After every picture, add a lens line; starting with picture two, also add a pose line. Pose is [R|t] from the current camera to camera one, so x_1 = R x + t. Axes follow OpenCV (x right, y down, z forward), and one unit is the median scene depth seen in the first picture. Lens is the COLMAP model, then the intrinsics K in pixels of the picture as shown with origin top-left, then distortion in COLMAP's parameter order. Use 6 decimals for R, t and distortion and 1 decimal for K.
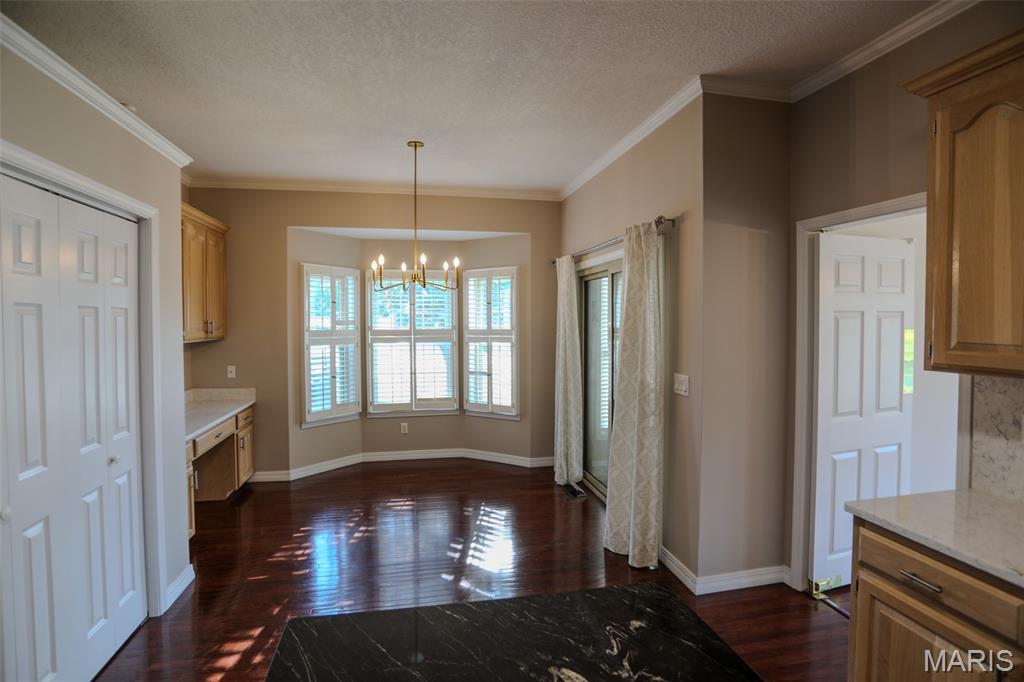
lens RADIAL K [[500.8, 0, 527.2], [0, 500.8, 321.5], [0, 0, 1]] dist [-0.037541, 0.013060]
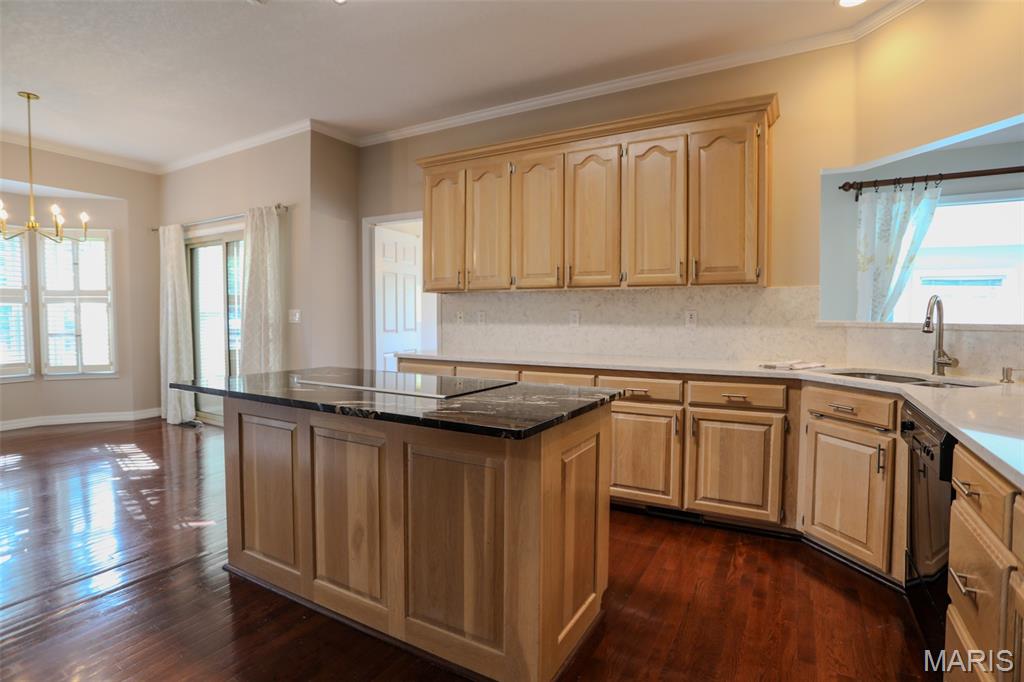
lens RADIAL K [[500.8, 0, 508.8], [0, 500.8, 334.7], [0, 0, 1]] dist [-0.037541, 0.013060]
pose [[0.673606, -0.034371, 0.738291, -0.355947], [0.010406, 0.999260, 0.037025, 0.125539], [-0.739018, -0.017258, 0.673465, -0.477274]]
